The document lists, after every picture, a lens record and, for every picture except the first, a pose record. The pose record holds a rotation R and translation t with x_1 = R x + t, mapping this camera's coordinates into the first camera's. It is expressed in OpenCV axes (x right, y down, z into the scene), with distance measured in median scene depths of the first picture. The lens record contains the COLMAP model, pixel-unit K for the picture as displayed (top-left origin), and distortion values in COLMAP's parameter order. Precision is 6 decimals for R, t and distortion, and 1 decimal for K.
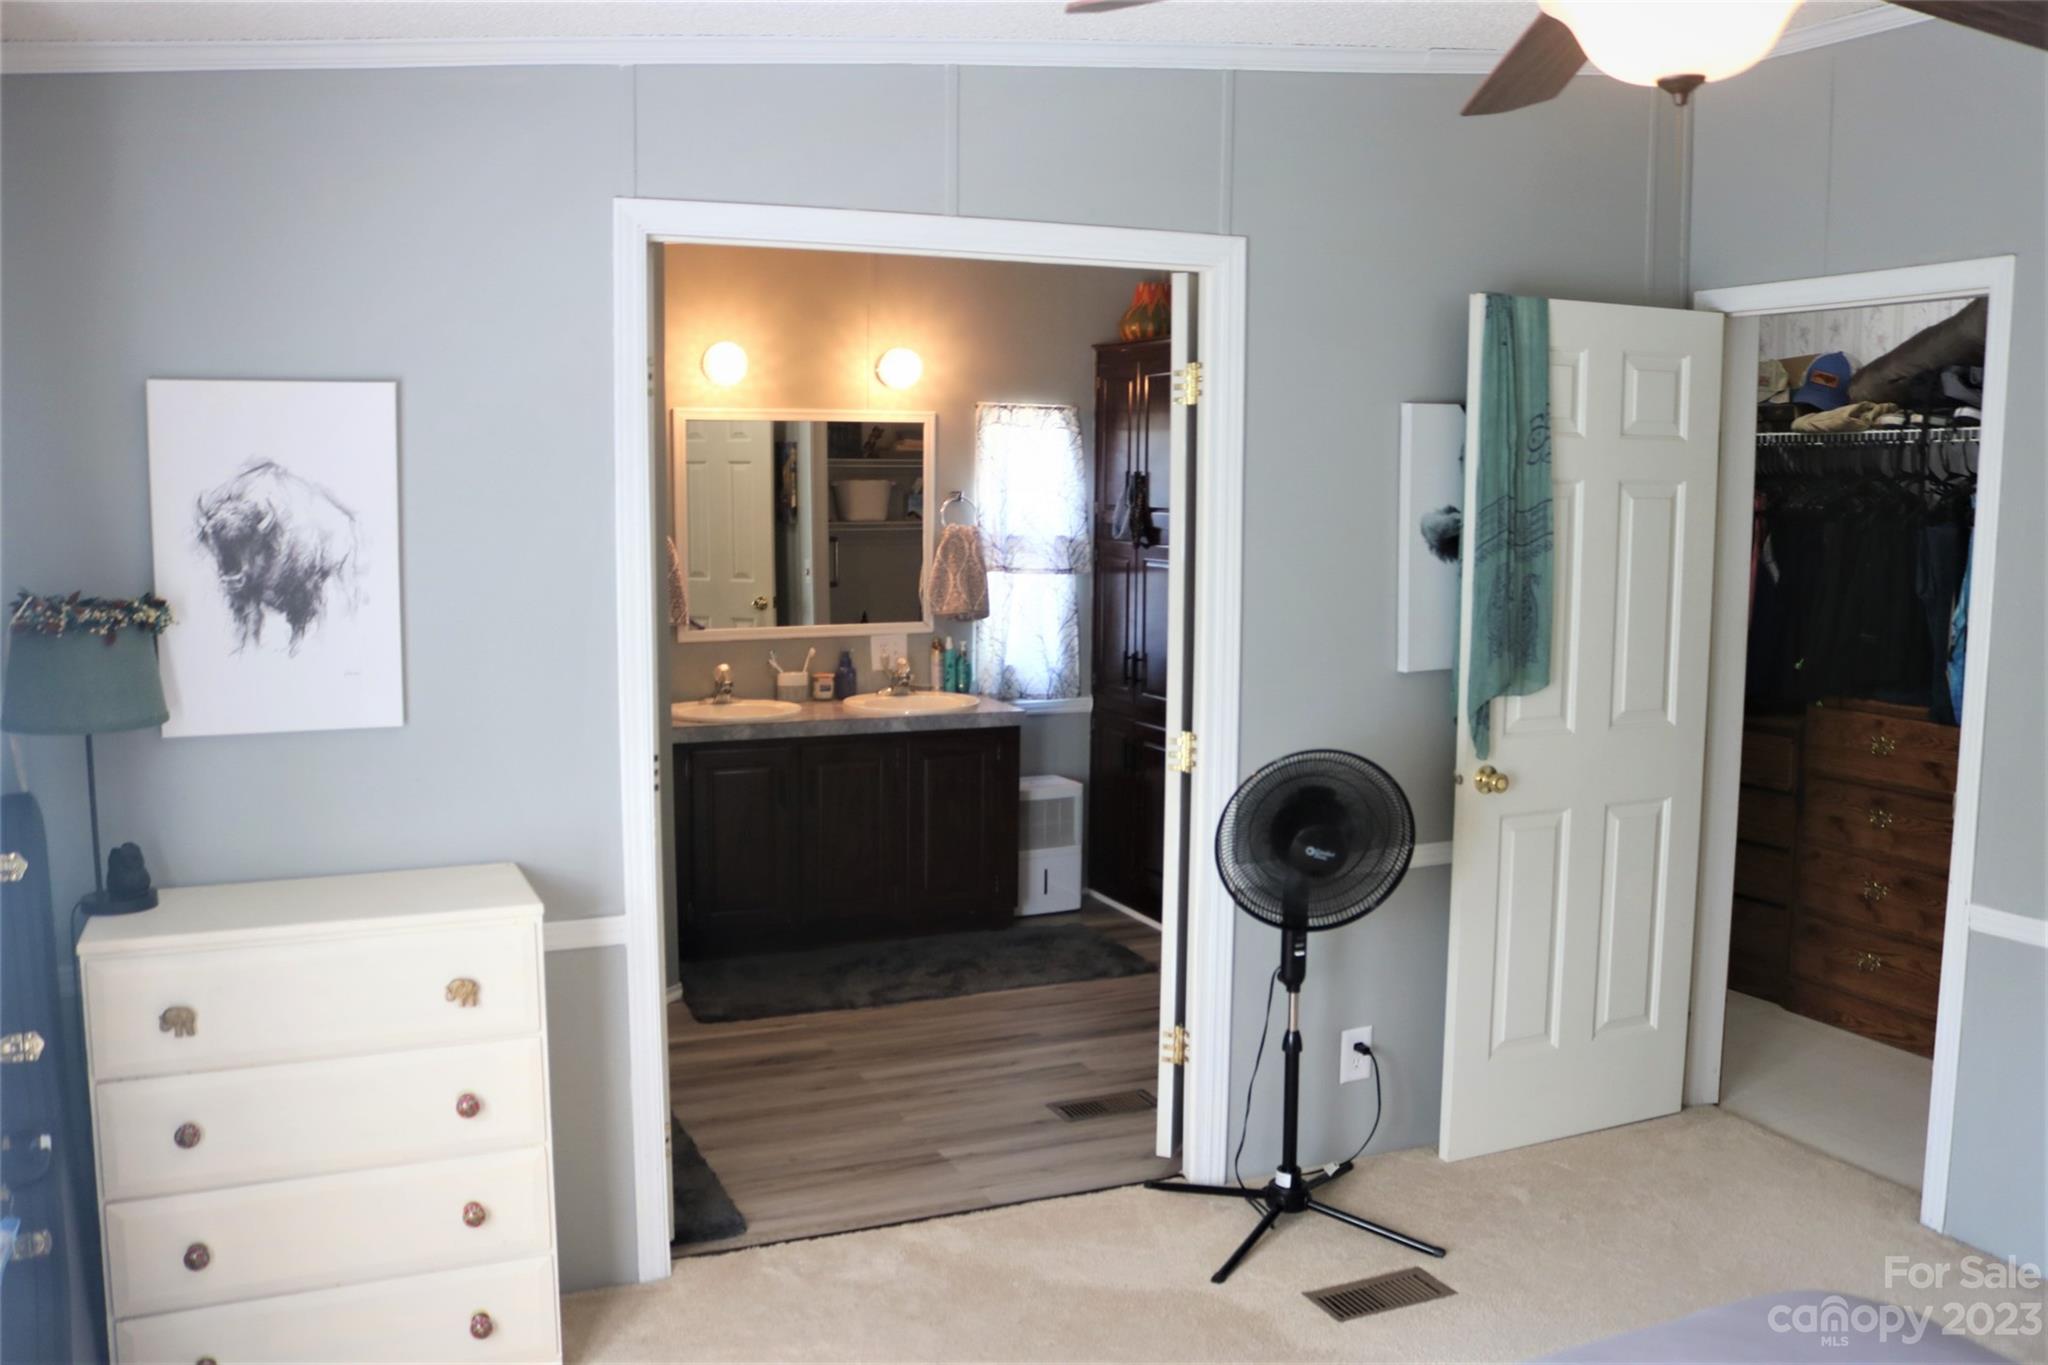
lens RADIAL K [[1704.2, 0, 1024.0], [0, 1704.2, 682.5], [0, 0, 1]] dist [-0.178272, 0.156155]
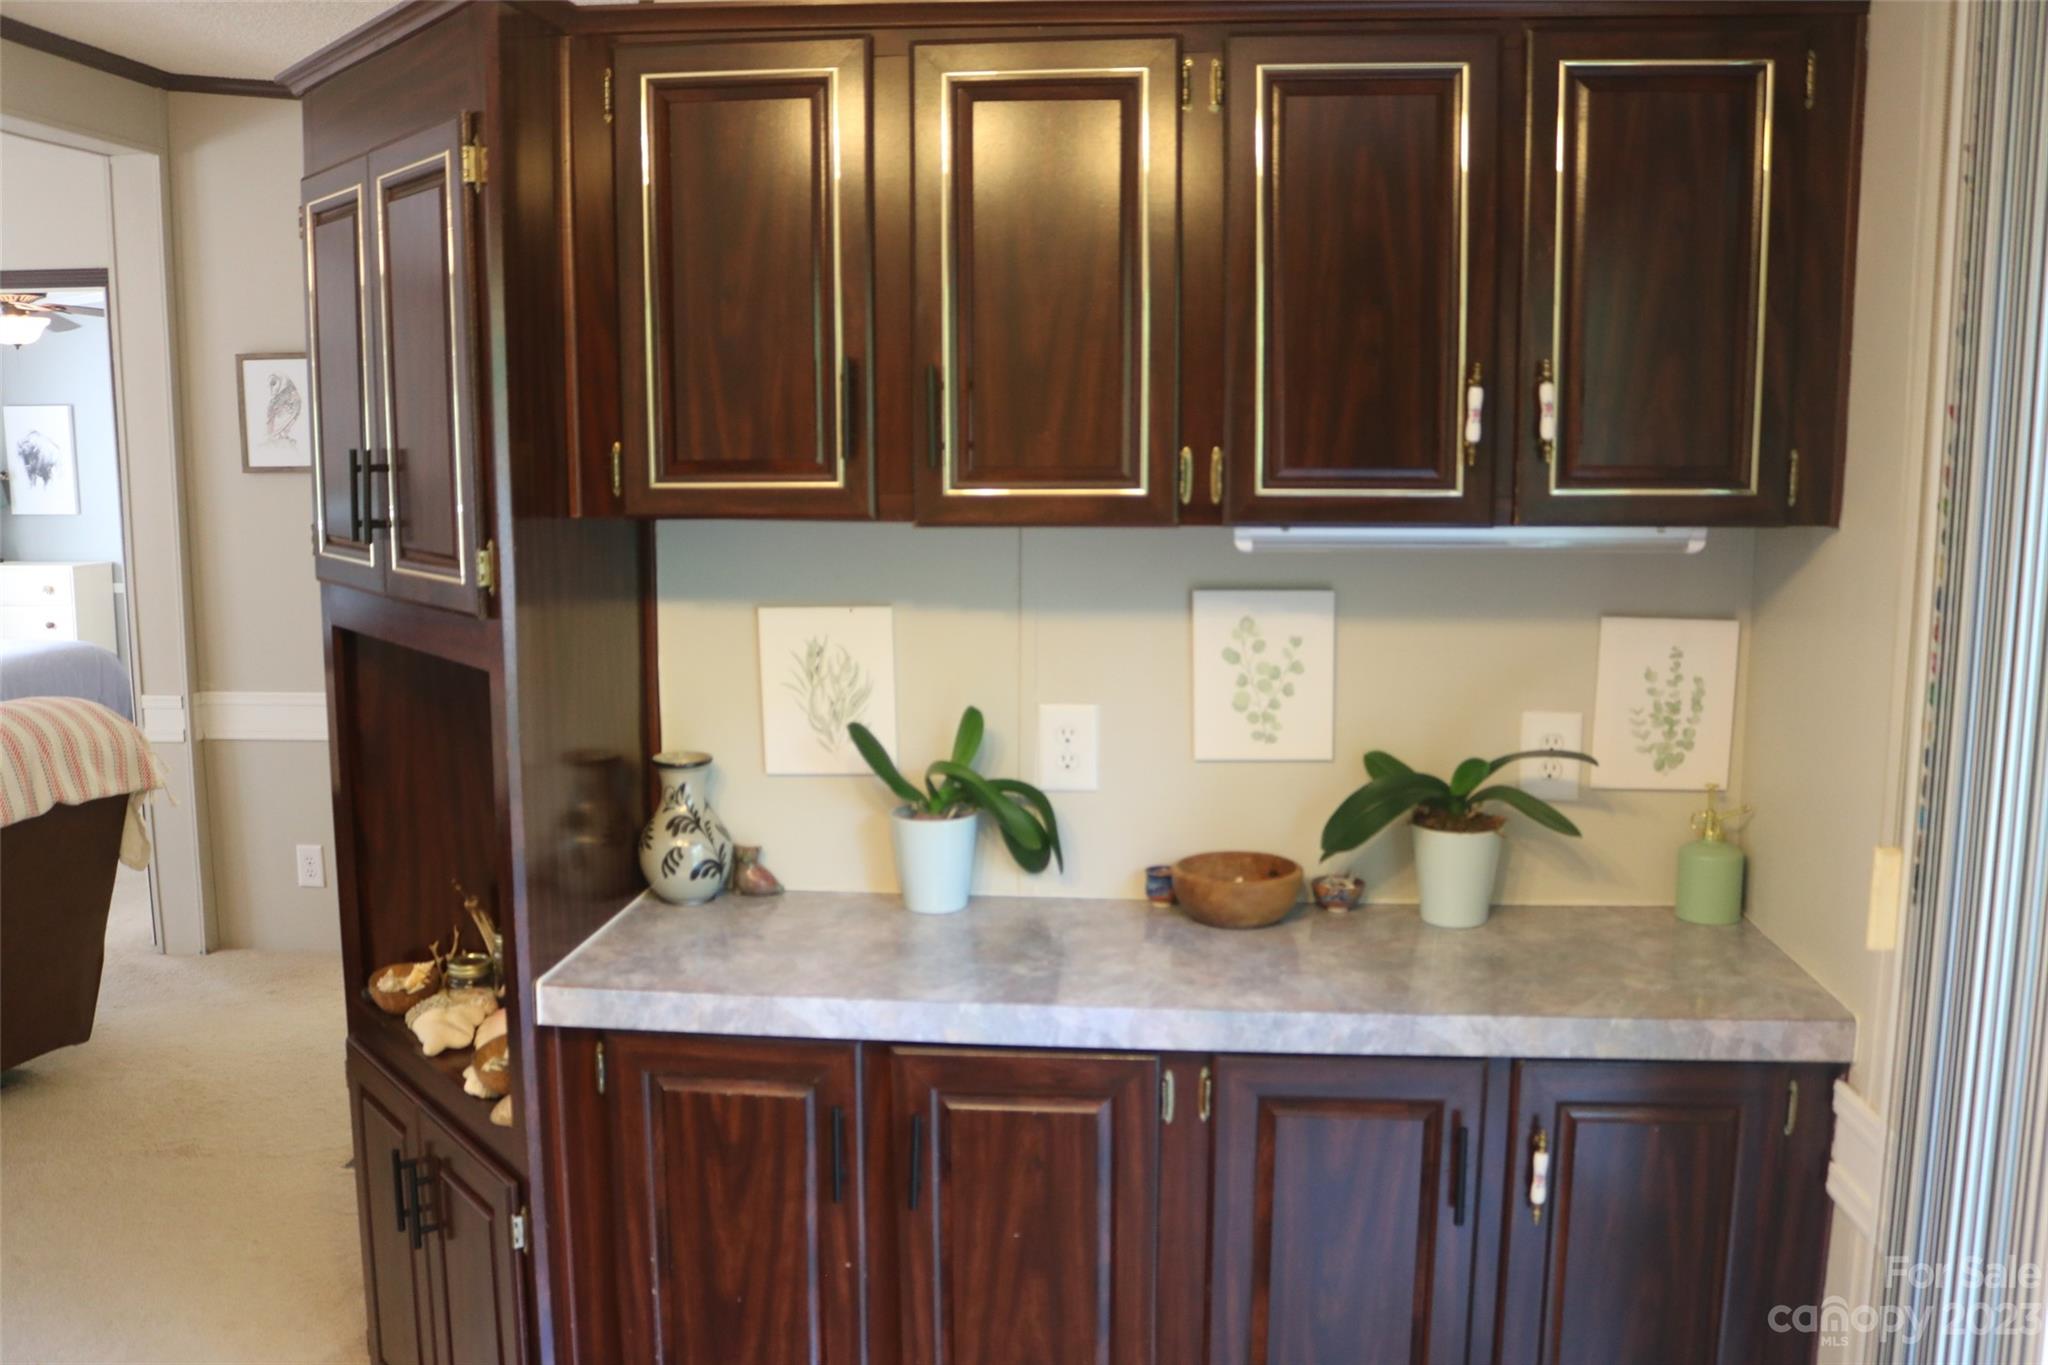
lens RADIAL K [[1704.2, 0, 1024.0], [0, 1704.2, 682.5], [0, 0, 1]] dist [-0.178272, 0.156155]
pose [[0.872279, 0.069293, -0.484075, 2.833347], [-0.055154, 0.997534, 0.043407, 0.115624], [0.485889, -0.011164, 0.873949, -0.868660]]
